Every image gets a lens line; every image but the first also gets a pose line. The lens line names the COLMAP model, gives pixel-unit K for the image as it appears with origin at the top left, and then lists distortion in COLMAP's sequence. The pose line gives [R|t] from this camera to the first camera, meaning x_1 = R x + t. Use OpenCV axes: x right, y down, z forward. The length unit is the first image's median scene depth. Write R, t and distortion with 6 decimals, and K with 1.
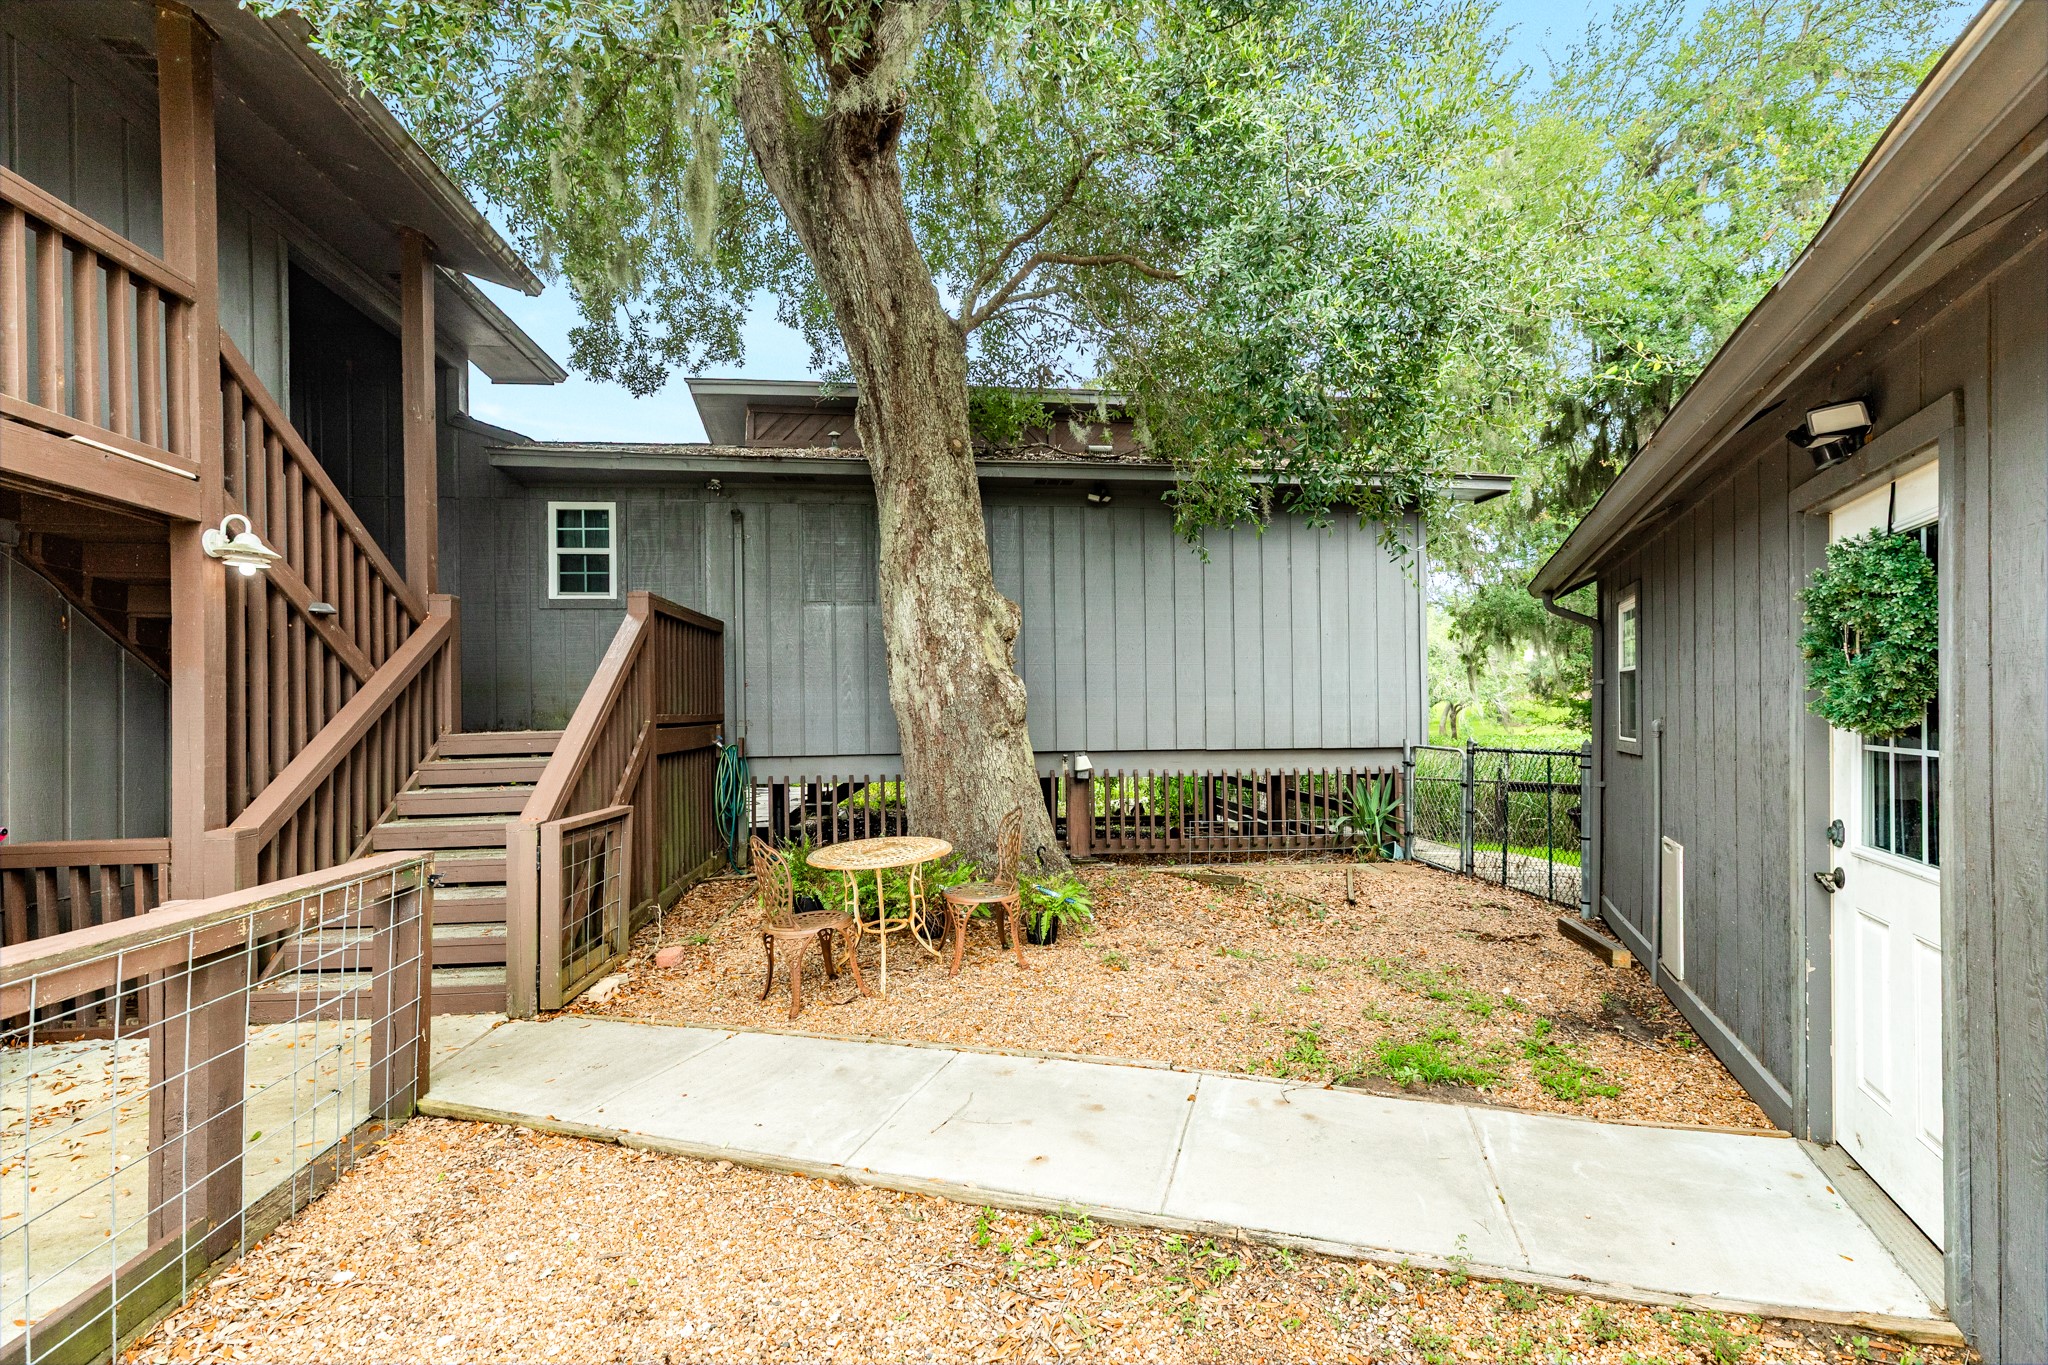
lens RADIAL K [[901.3, 0, 1029.6], [0, 901.3, 706.6], [0, 0, 1]] dist [-0.001291, -0.000572]
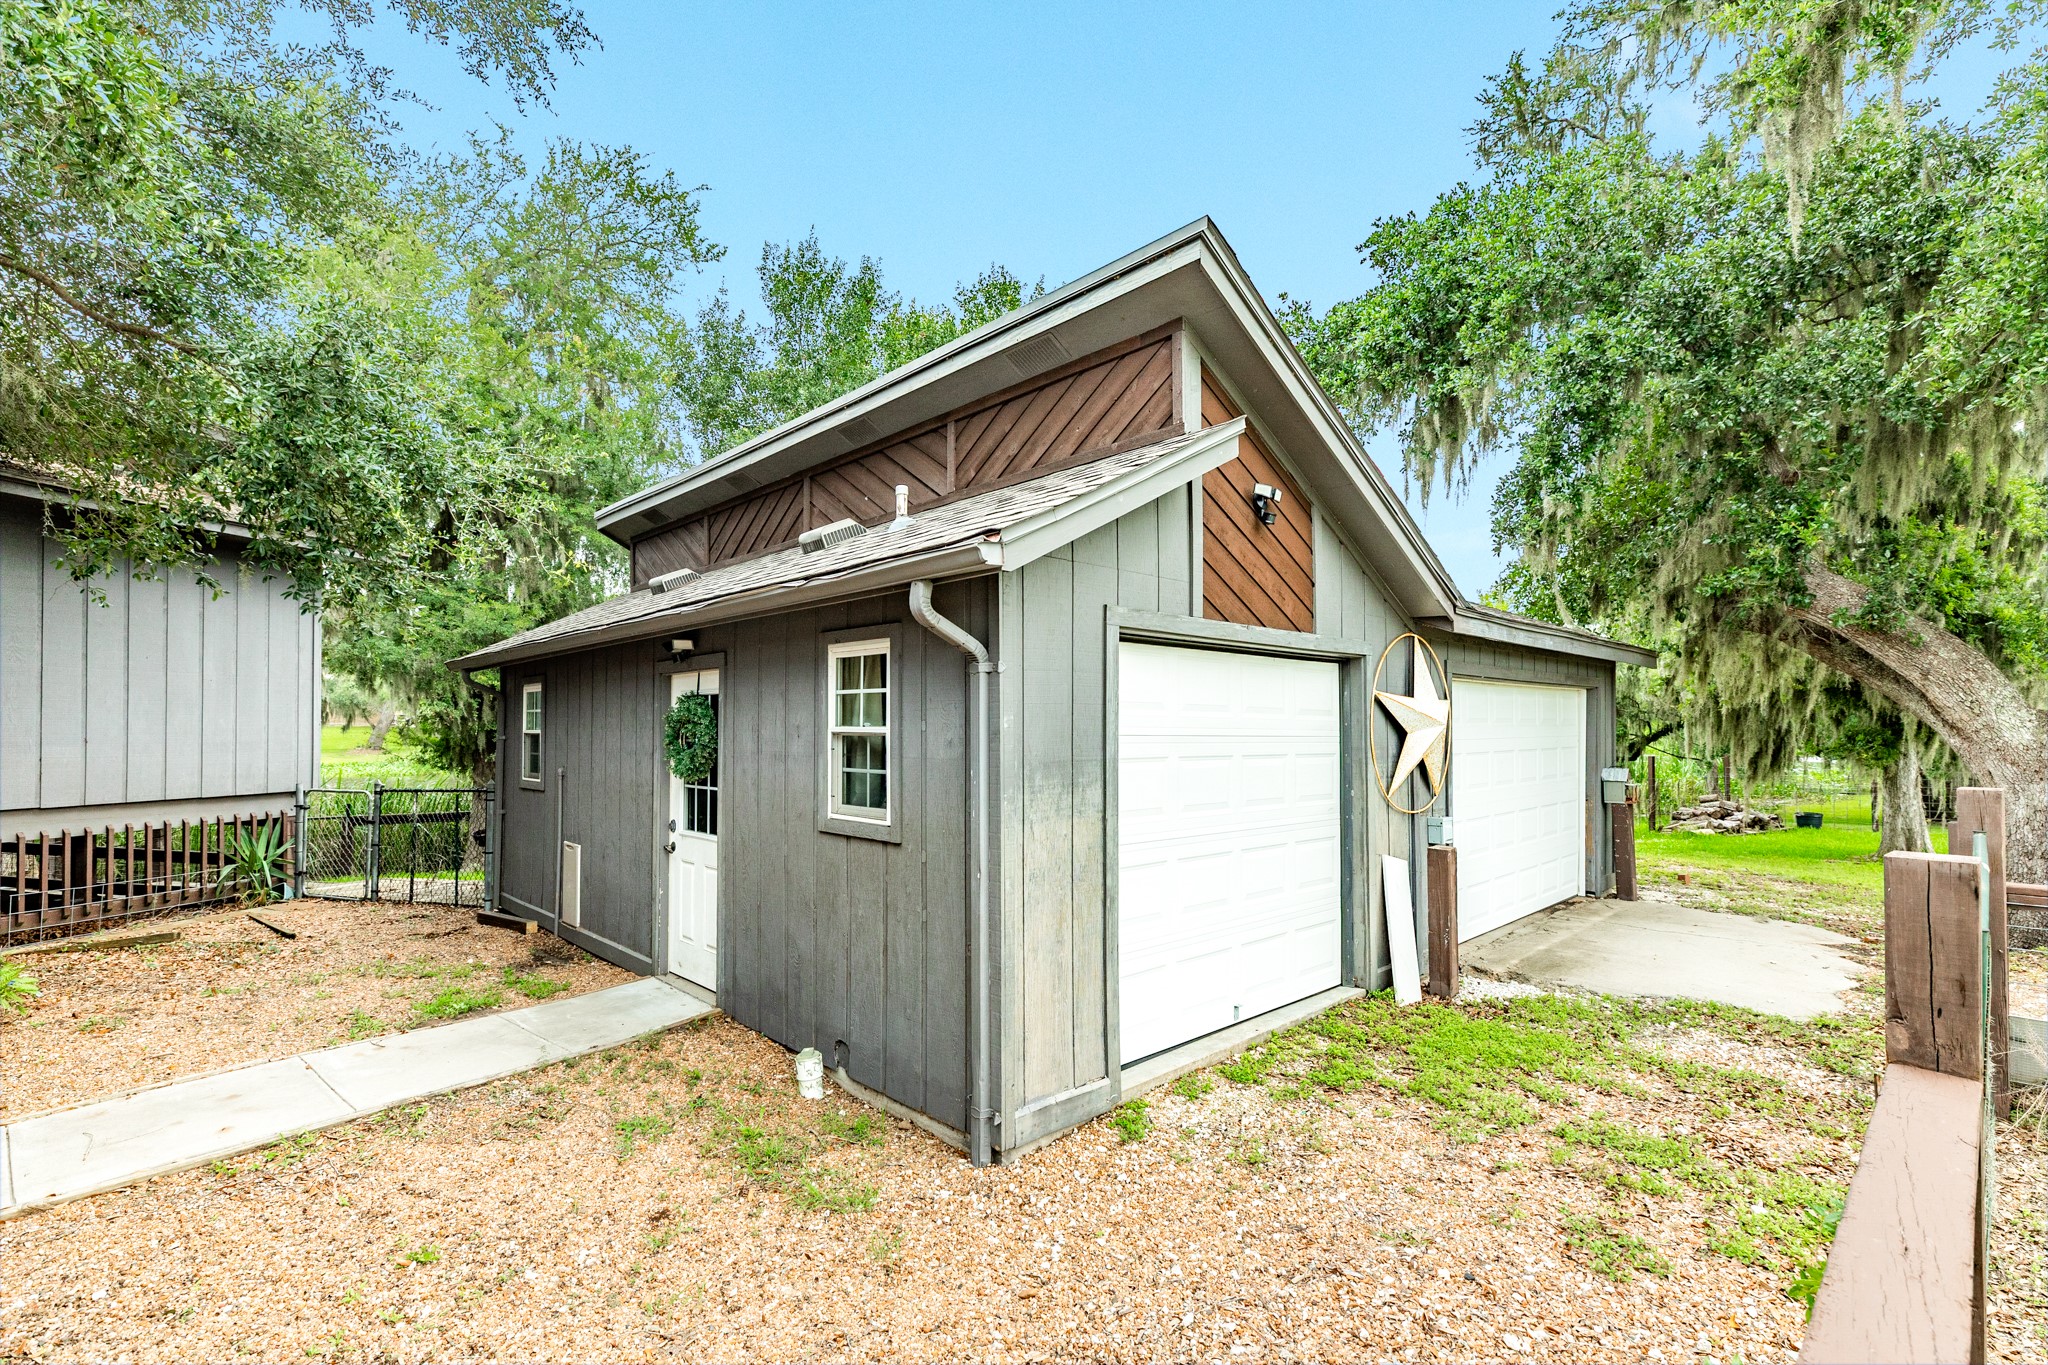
lens RADIAL K [[926.7, 0, 996.4], [0, 926.7, 707.4], [0, 0, 1]] dist [0.025983, -0.000210]
pose [[0.402893, 0.027998, 0.914819, -0.354308], [-0.005102, 0.999585, -0.028345, -0.035394], [-0.915233, 0.006753, 0.402869, -0.258035]]
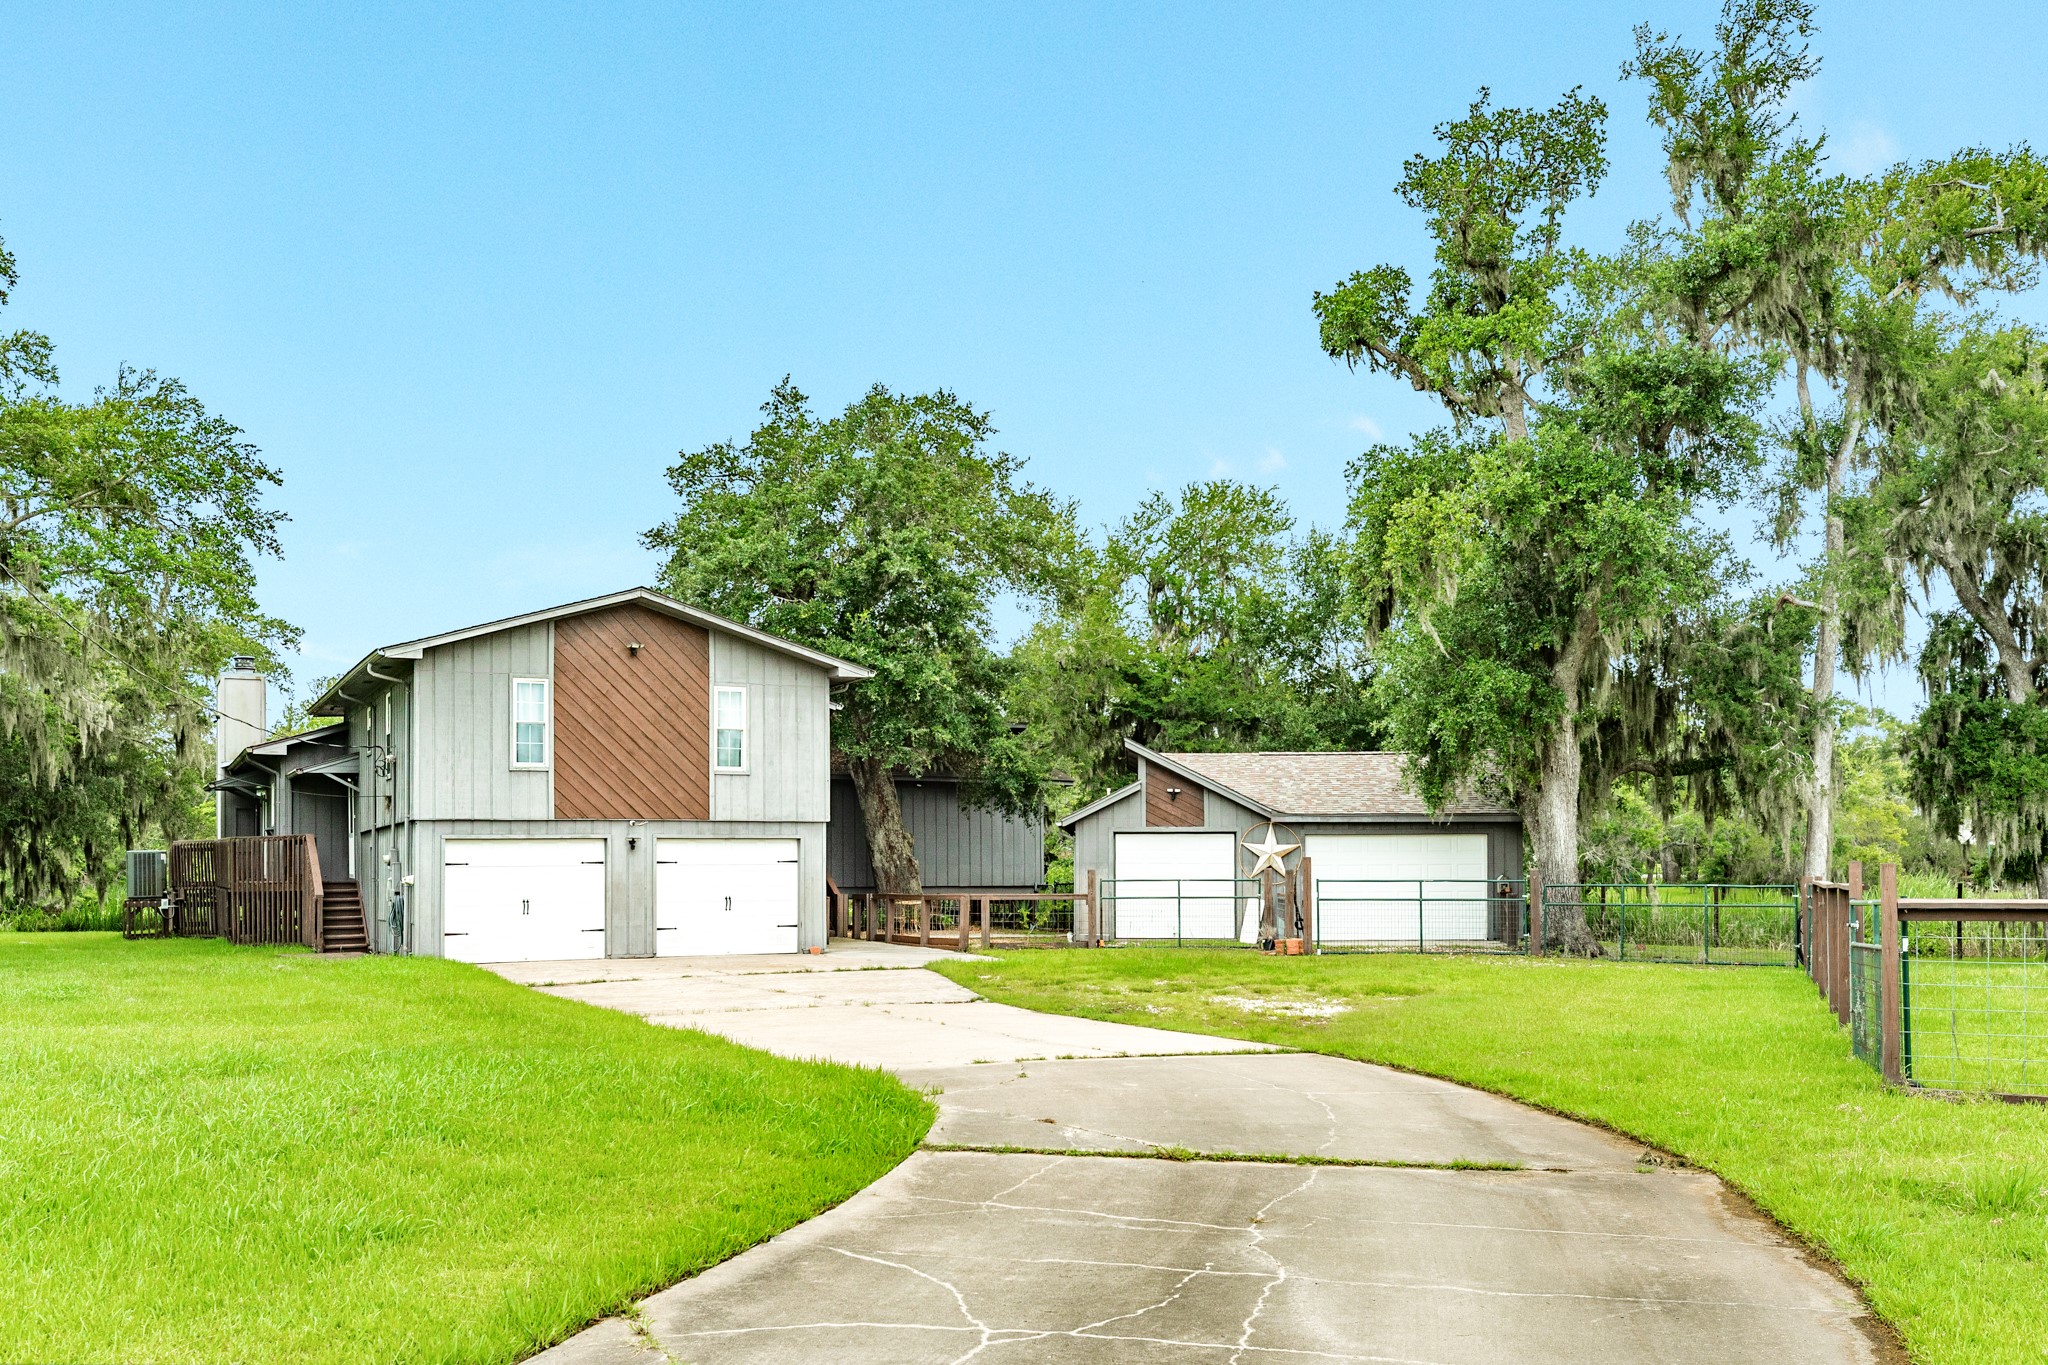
lens RADIAL K [[2041.1, 0, 1024.0], [0, 2041.1, 682.5], [0, 0, 1]] dist [-0.082480, 0.000298]
pose [[0.936556, 0.038077, 0.348444, -2.136408], [-0.005466, 0.995548, -0.094099, 0.021970], [-0.350476, 0.086224, 0.932594, -5.748742]]
